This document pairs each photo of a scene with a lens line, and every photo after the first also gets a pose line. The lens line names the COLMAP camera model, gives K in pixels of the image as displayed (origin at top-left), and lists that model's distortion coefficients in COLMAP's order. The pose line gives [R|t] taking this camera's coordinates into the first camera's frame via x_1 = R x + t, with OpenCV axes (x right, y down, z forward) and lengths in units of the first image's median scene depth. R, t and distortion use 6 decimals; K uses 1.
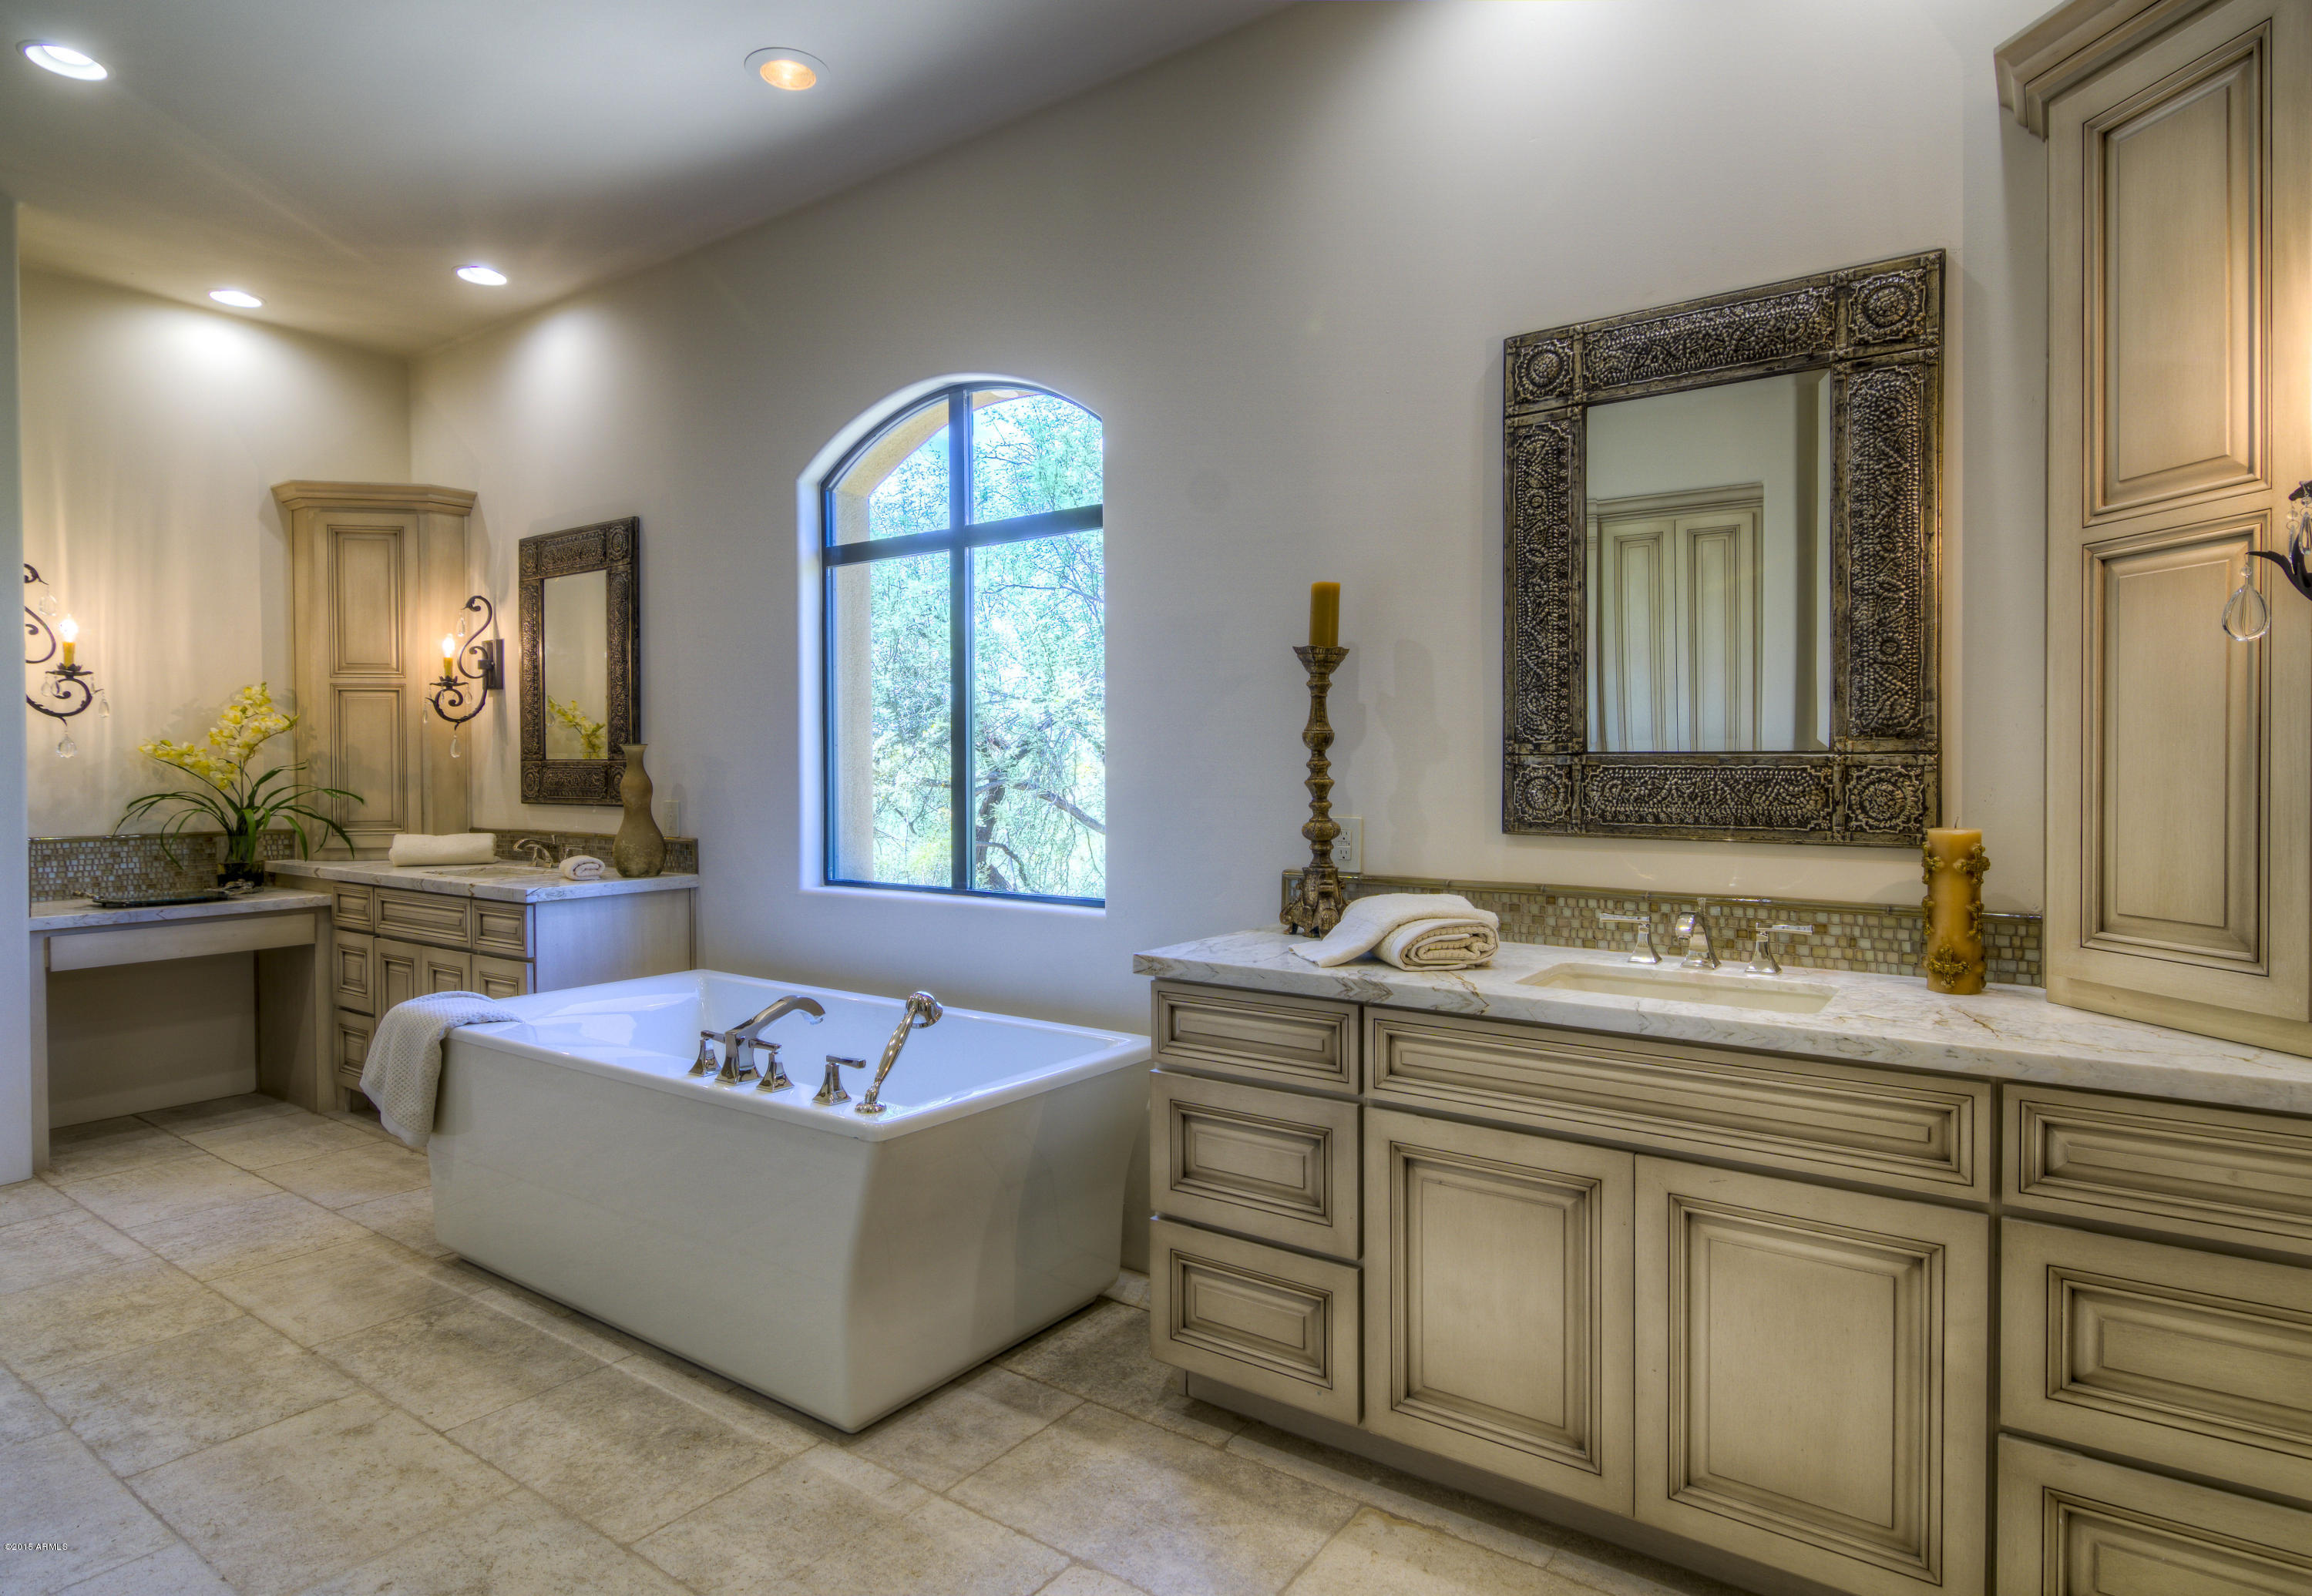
lens RADIAL K [[1256.4, 0, 1156.8], [0, 1256.4, 795.2], [0, 0, 1]] dist [0.000772, 0.000272]
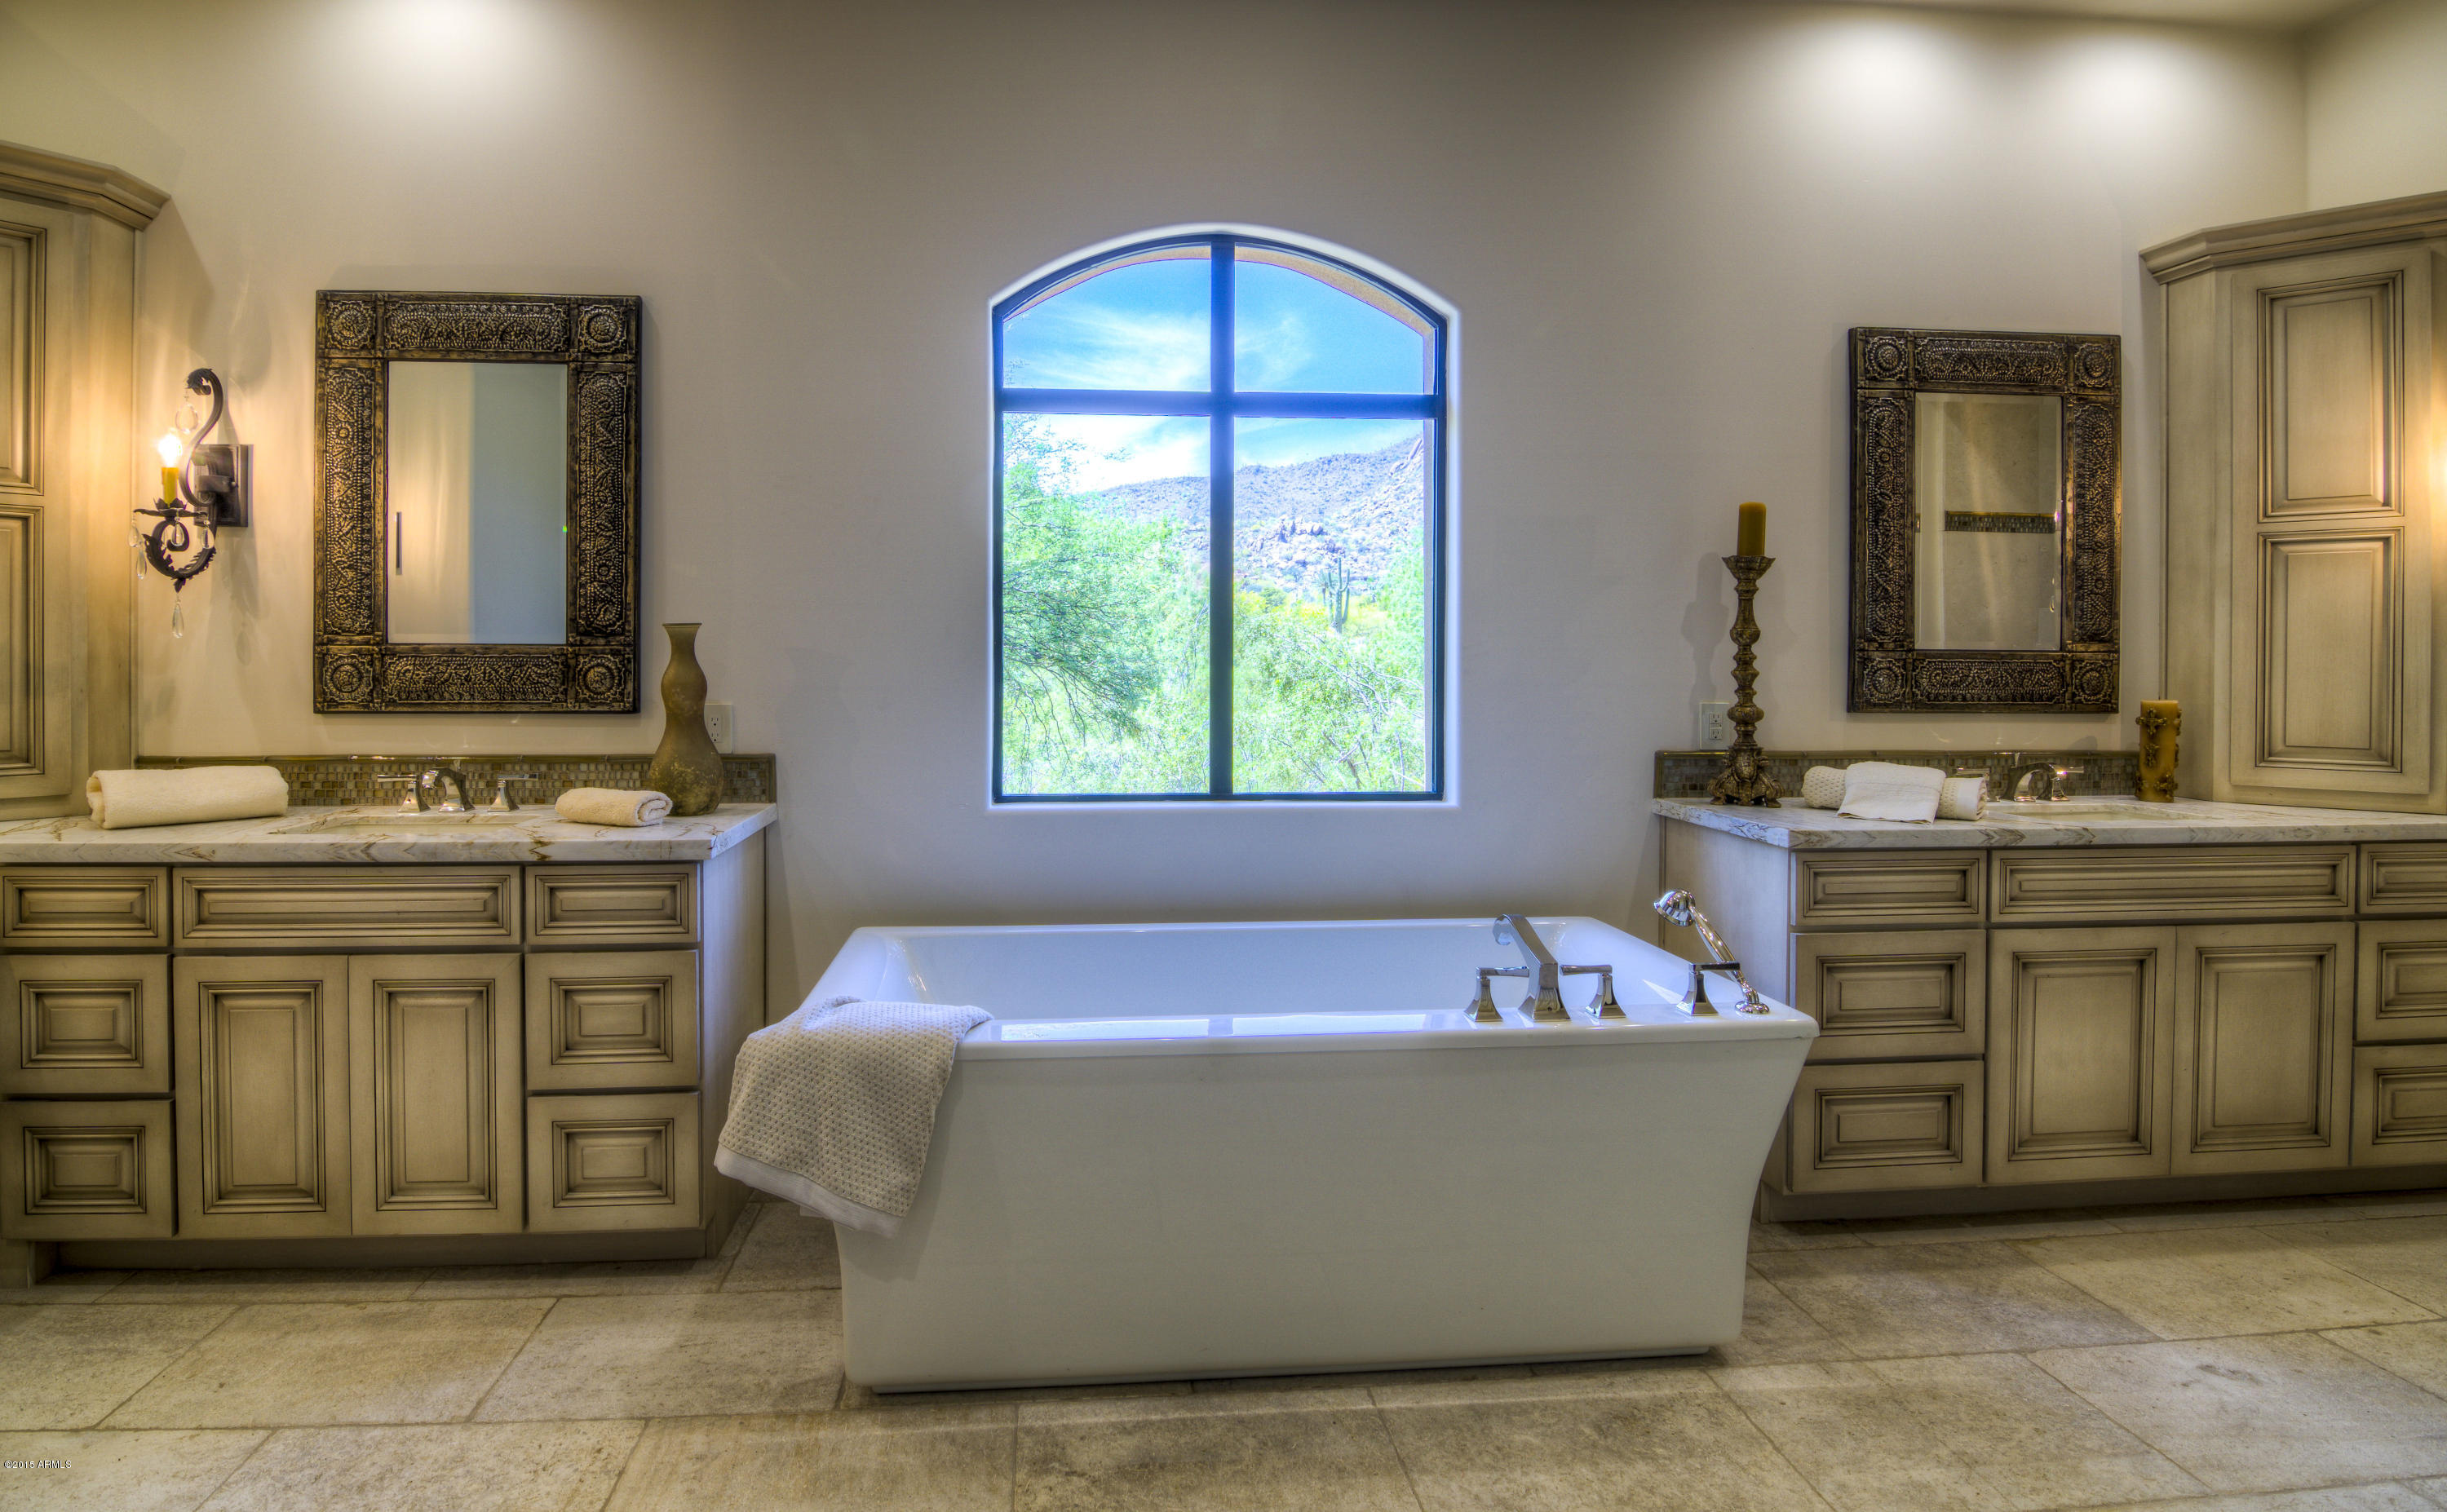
lens RADIAL K [[1217.9, 0, 1150.4], [0, 1217.9, 673.7], [0, 0, 1]] dist [-0.017384, -0.002591]
pose [[0.767374, -0.006356, 0.641168, -1.082584], [0.010791, 0.999937, -0.003003, -0.013013], [-0.641109, 0.009223, 0.767394, 0.523013]]
